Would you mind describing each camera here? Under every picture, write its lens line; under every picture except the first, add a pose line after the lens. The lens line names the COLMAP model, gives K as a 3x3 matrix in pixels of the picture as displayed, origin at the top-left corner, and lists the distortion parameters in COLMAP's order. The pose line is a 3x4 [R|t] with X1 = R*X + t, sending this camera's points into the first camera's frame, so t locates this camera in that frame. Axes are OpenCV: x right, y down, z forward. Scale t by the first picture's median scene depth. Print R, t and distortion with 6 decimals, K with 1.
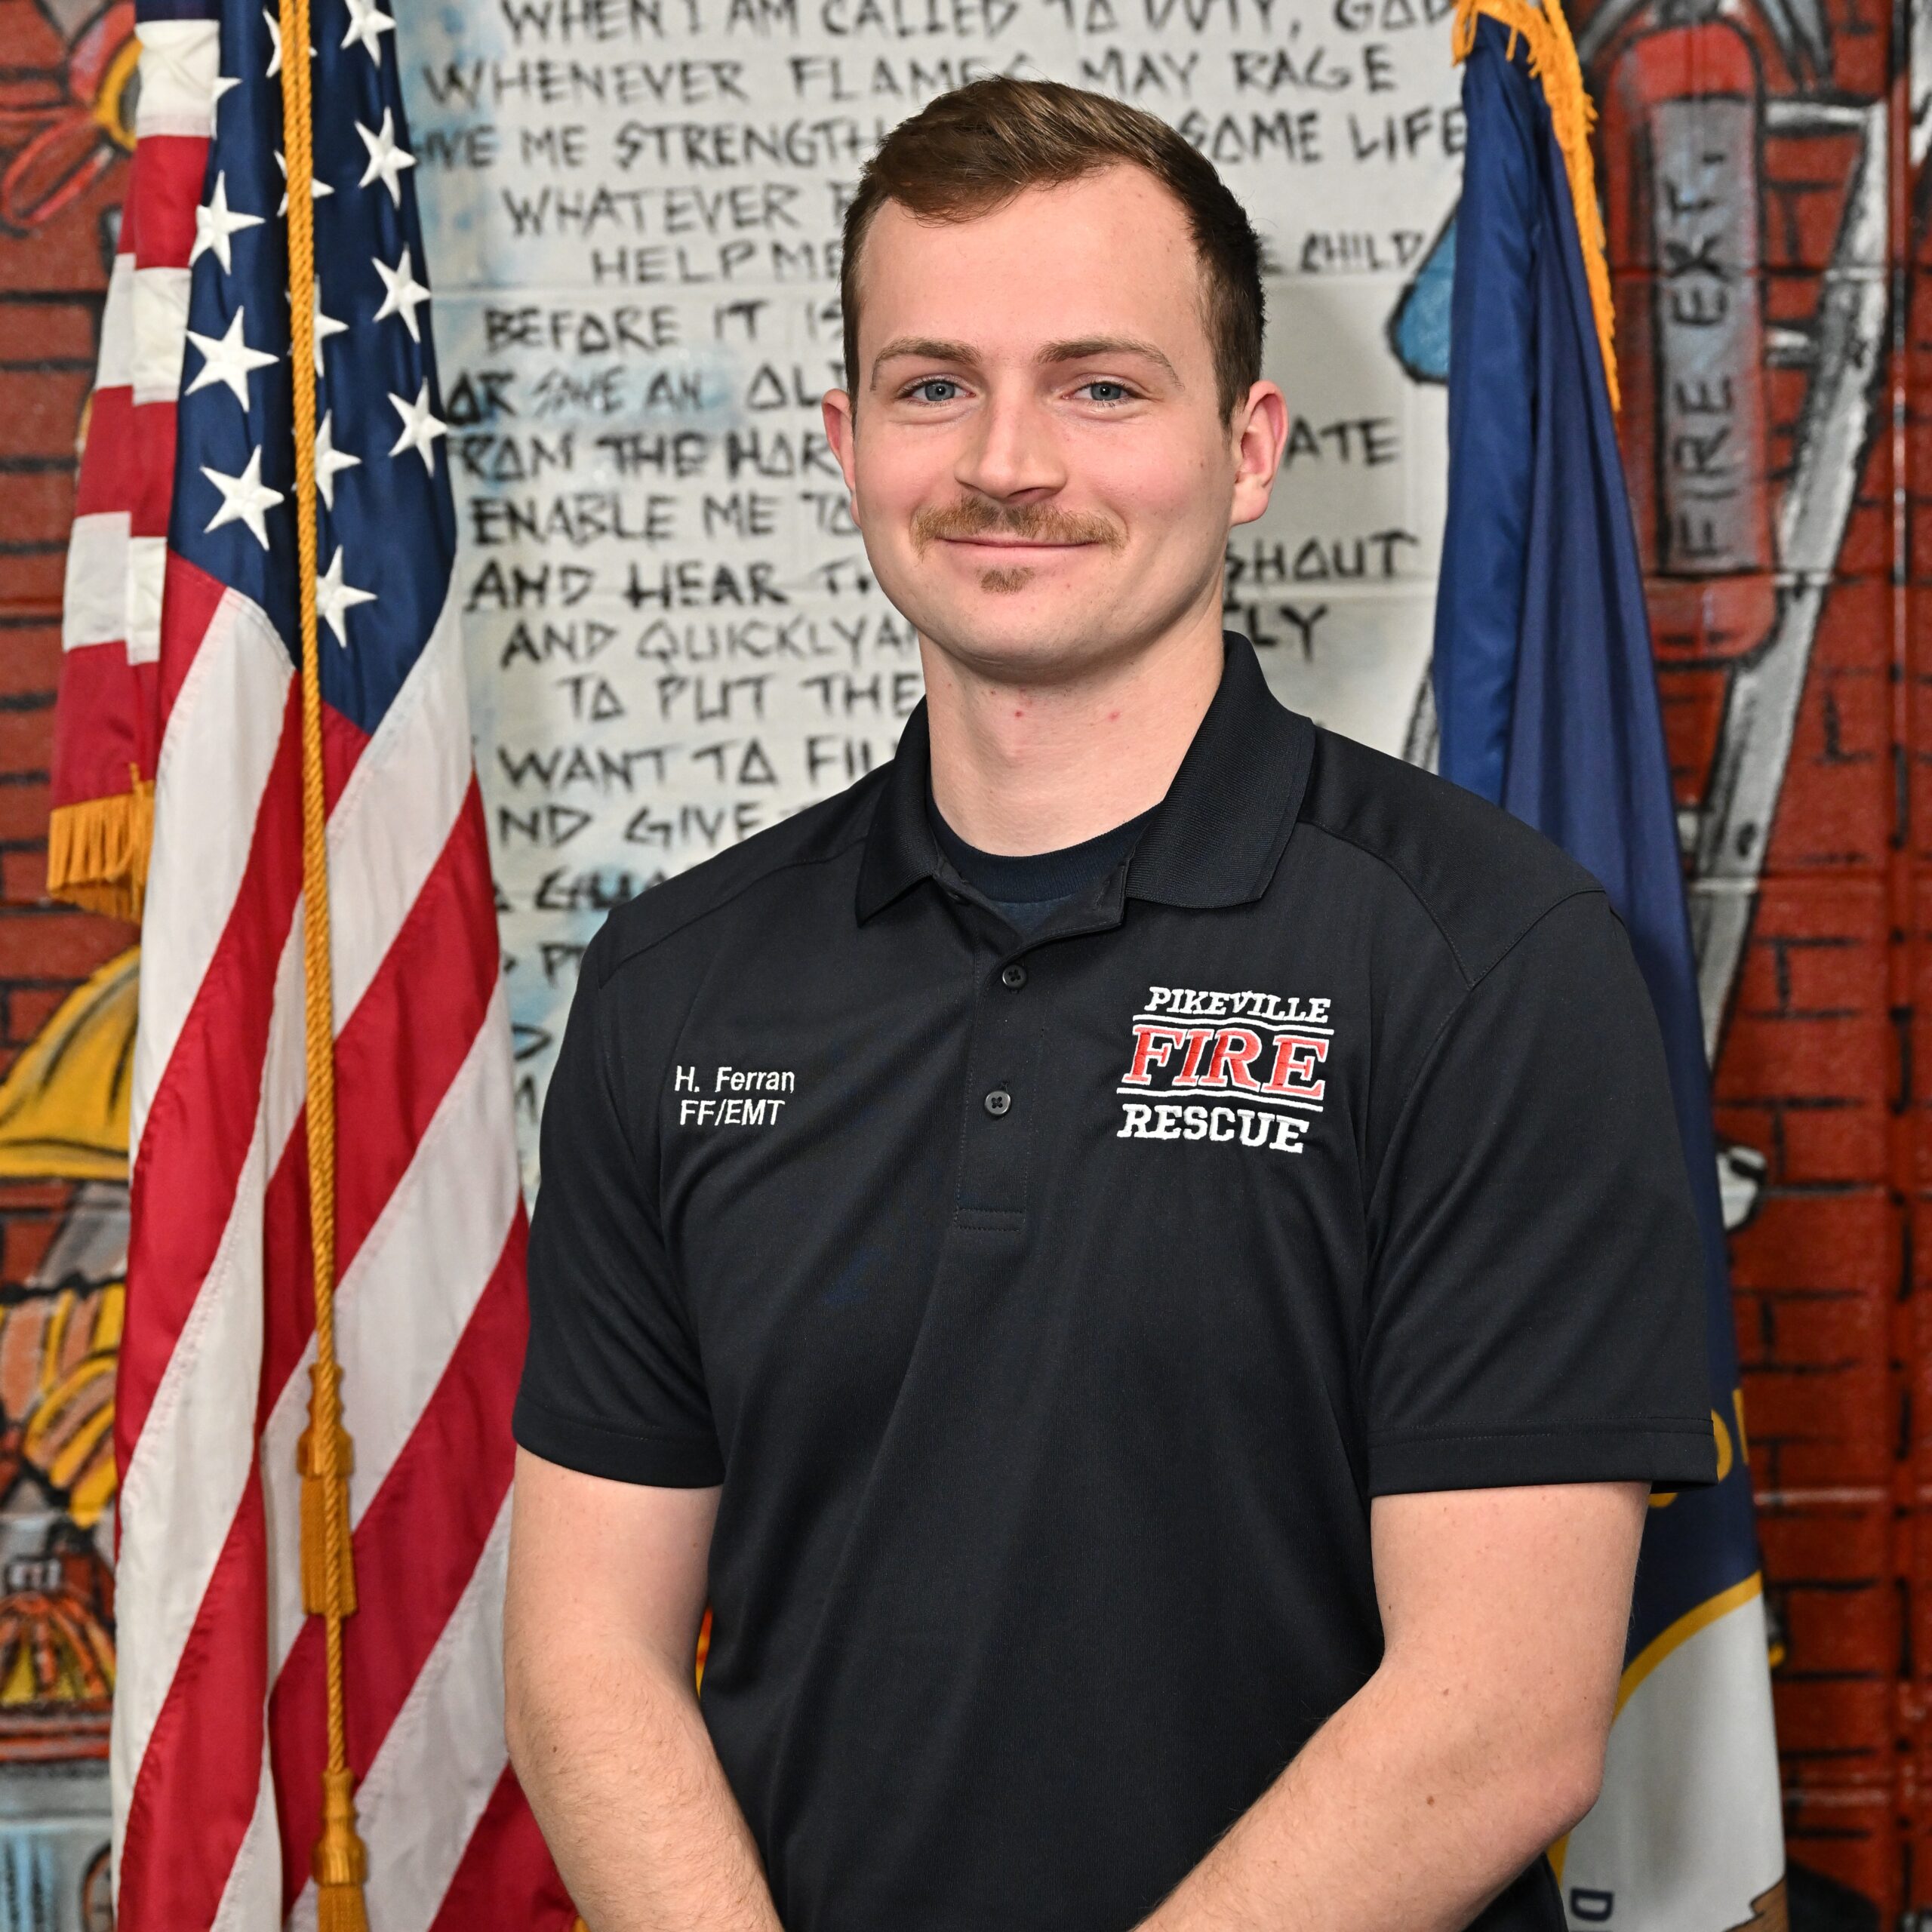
lens RADIAL K [[4157.4, 0, 999.3], [0, 4157.4, 821.7], [0, 0, 1]] dist [-0.003366, 0.111544]
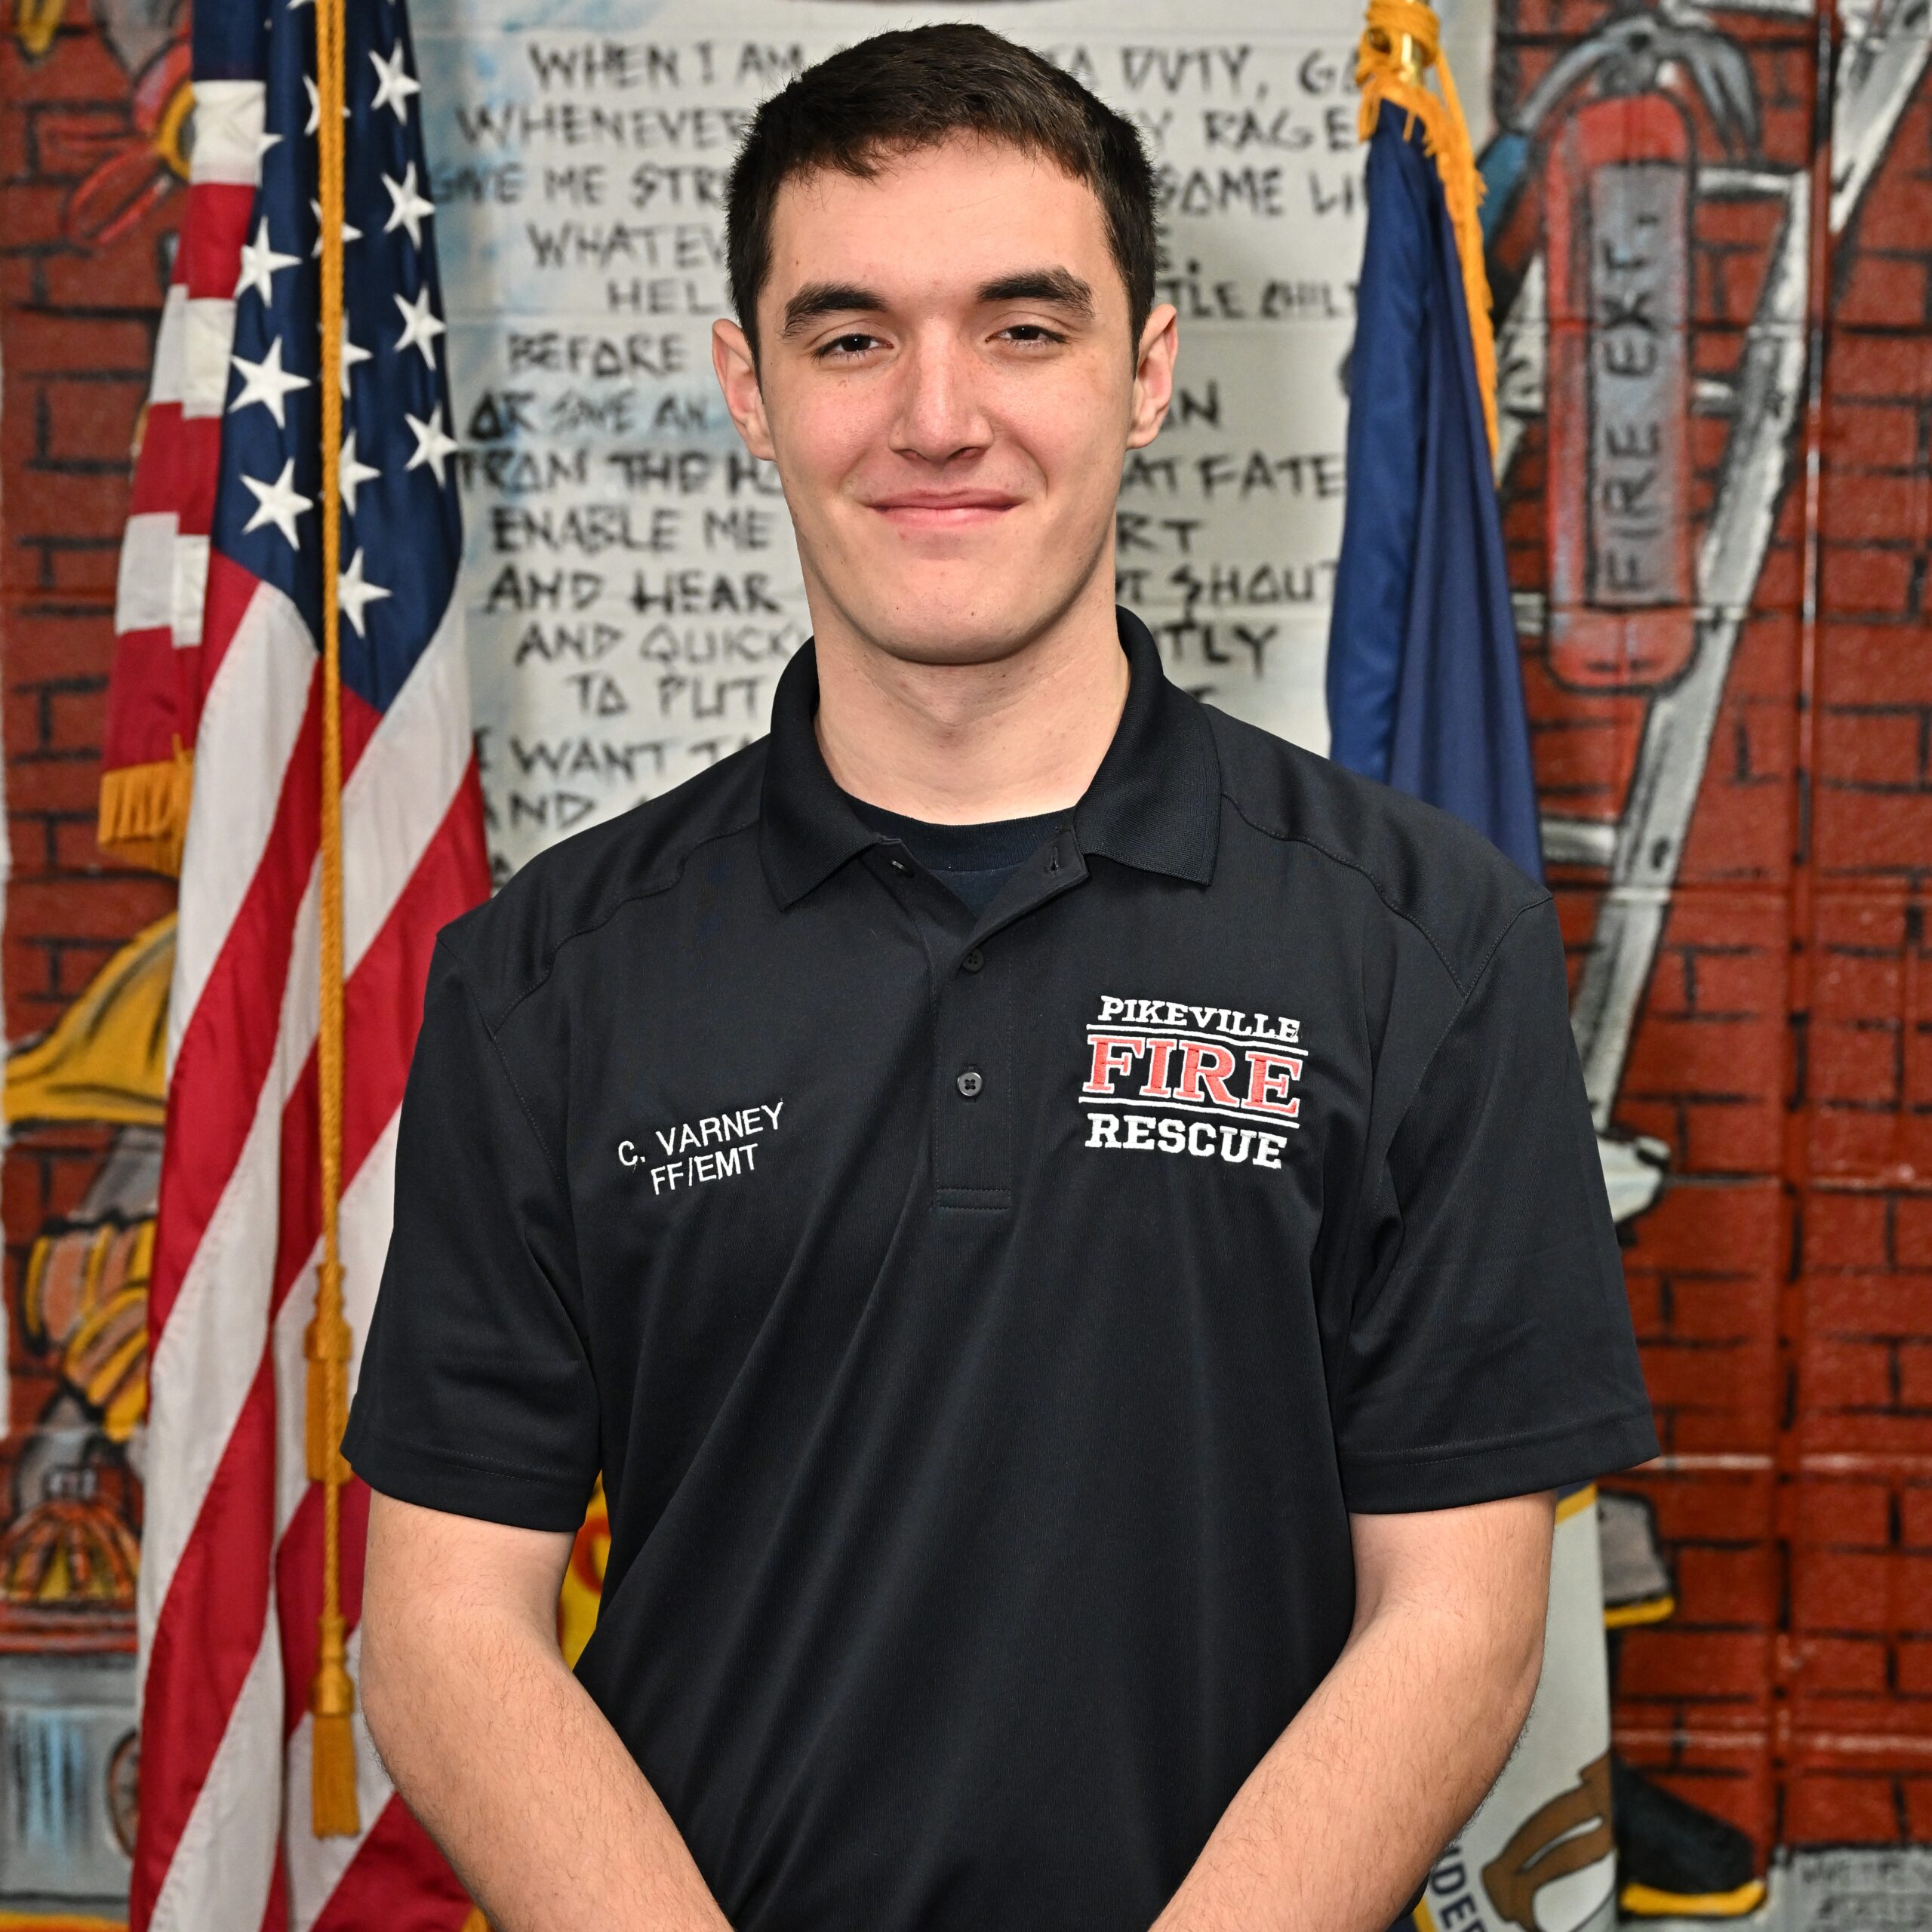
lens RADIAL K [[4372.9, 0, 966.0], [0, 4372.9, 966.0], [0, 0, 1]] dist [0.007011, 0.061135]
pose [[0.999246, 0.027638, -0.027278, 0.031457], [-0.026964, 0.999329, 0.024794, 0.010298], [0.027945, -0.024039, 0.999320, -0.143020]]
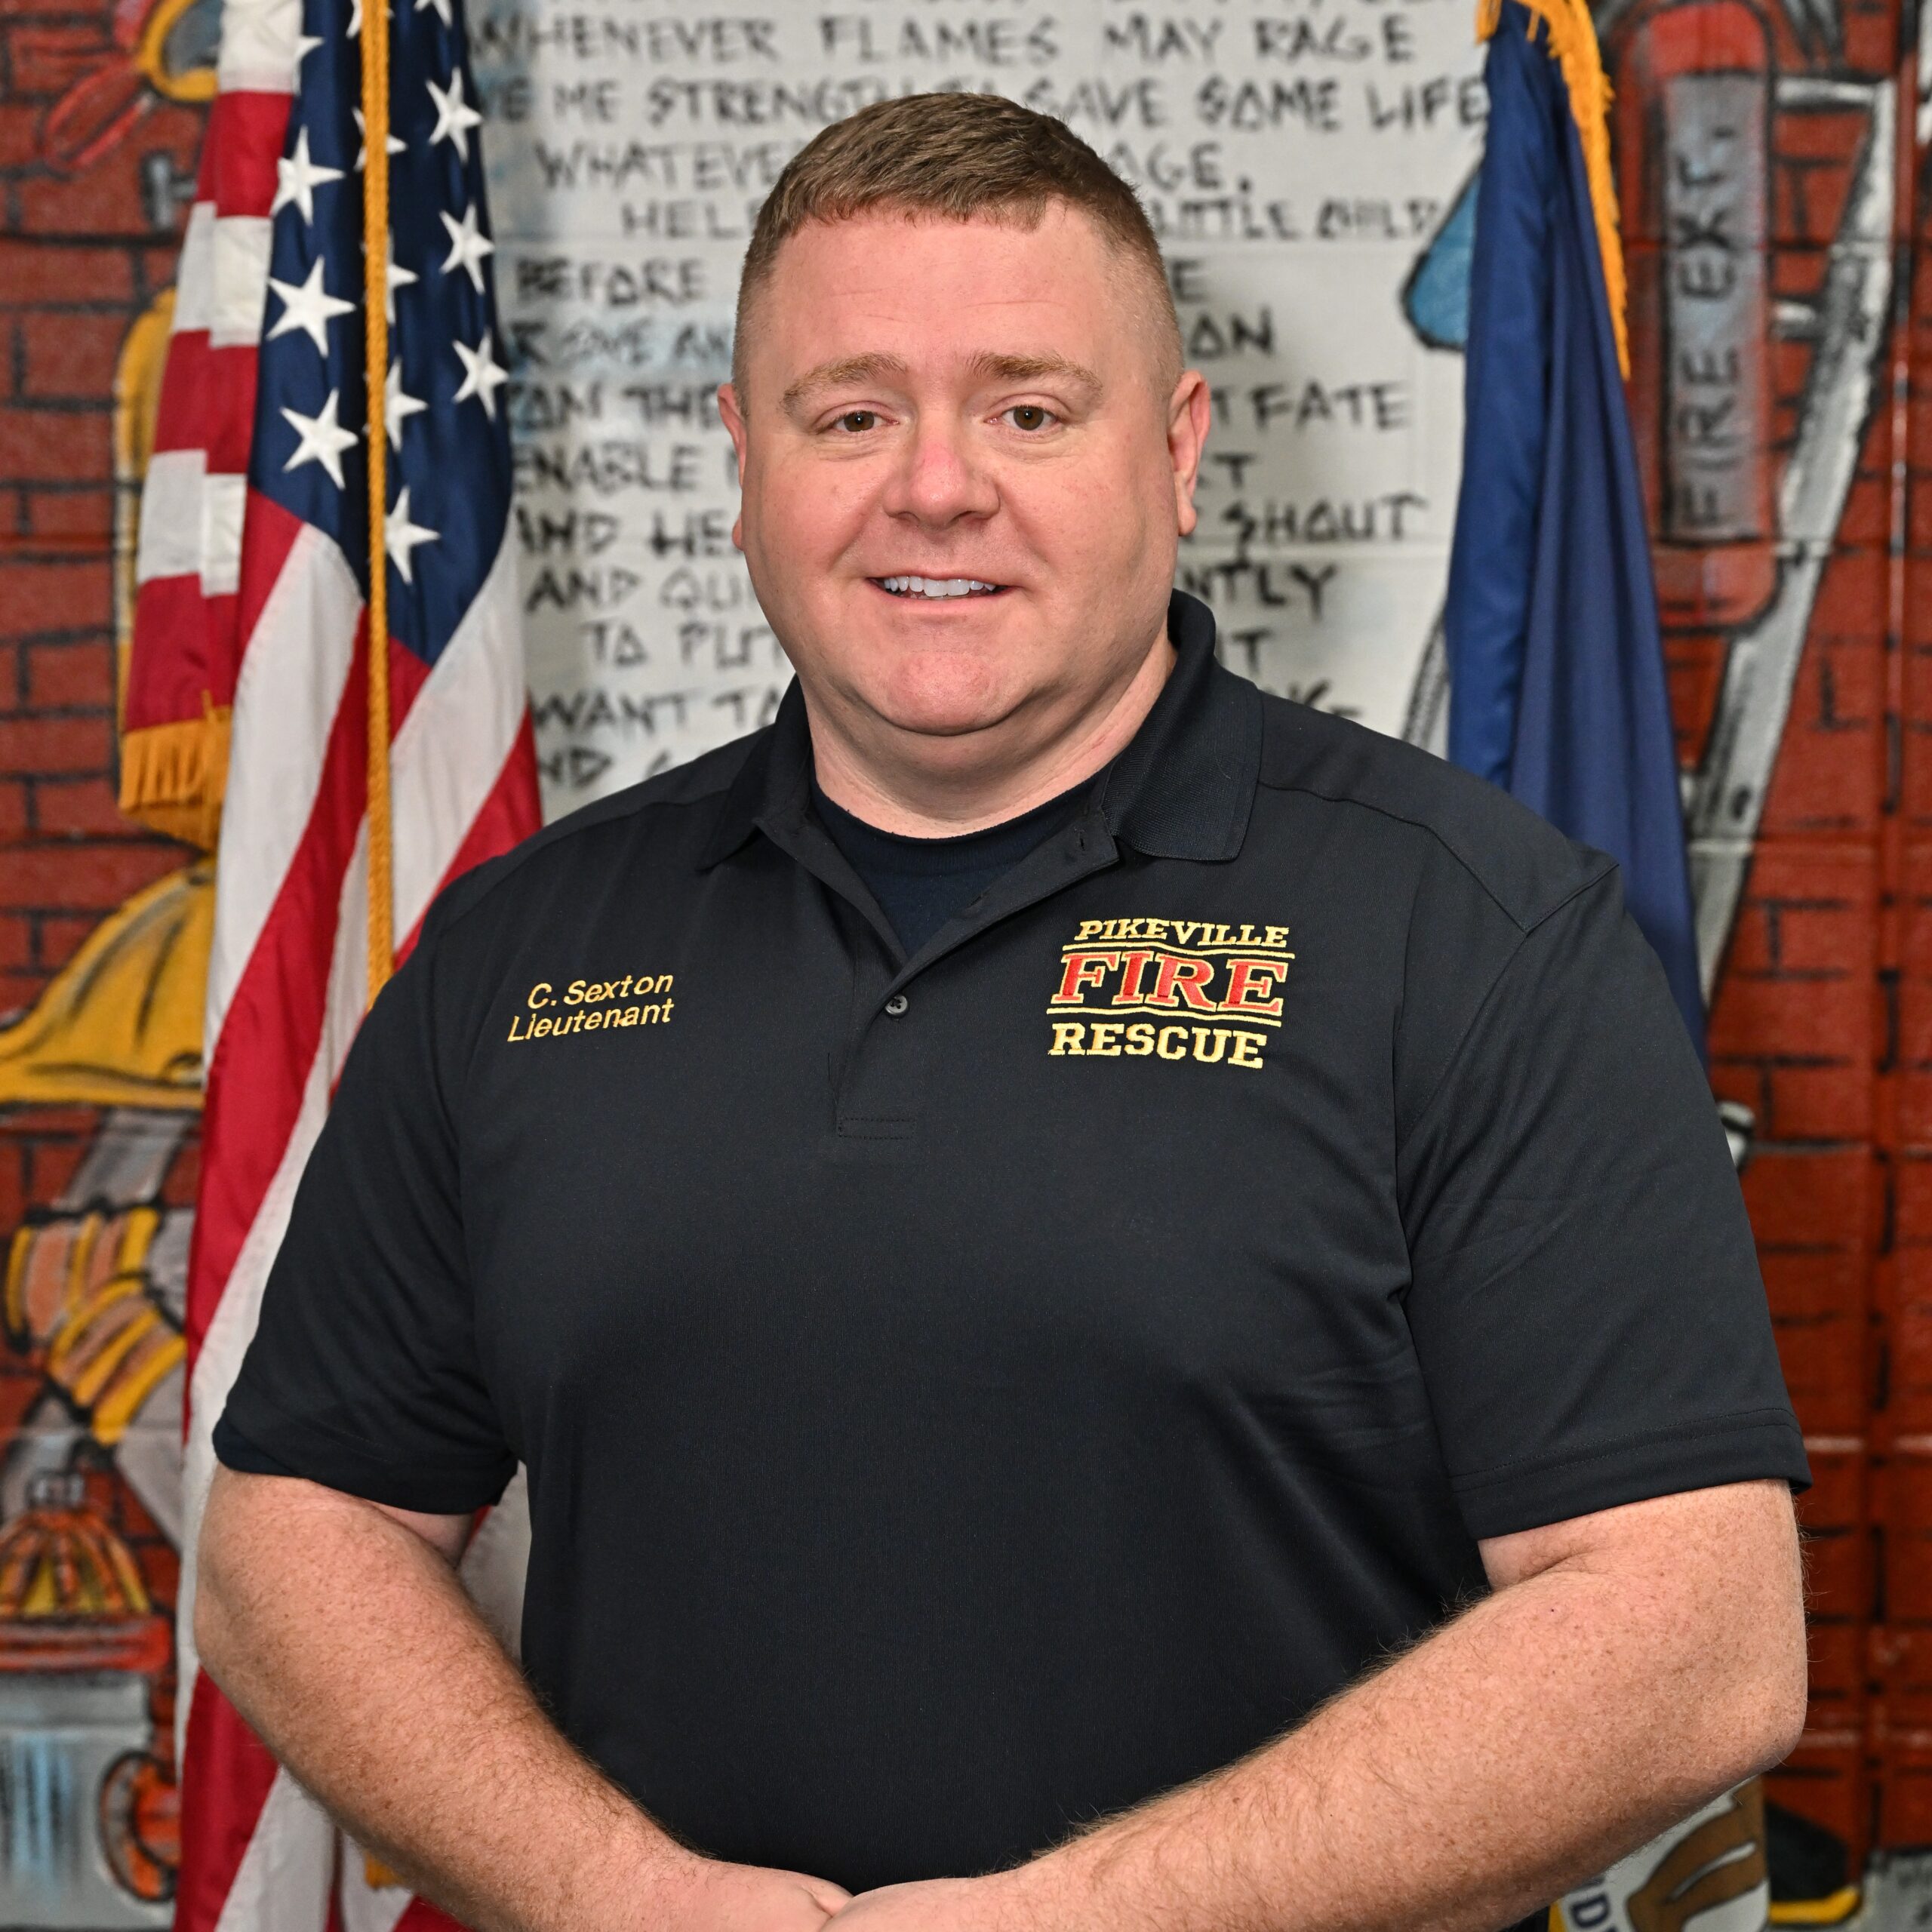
lens RADIAL K [[4386.7, 0, 961.9], [0, 4386.7, 907.5], [0, 0, 1]] dist [-0.008680, 0.231776]
pose [[0.999836, 0.018075, 0.001109, -0.012901], [-0.018096, 0.999566, 0.023252, 0.008510], [-0.000688, -0.023269, 0.999729, -0.079811]]
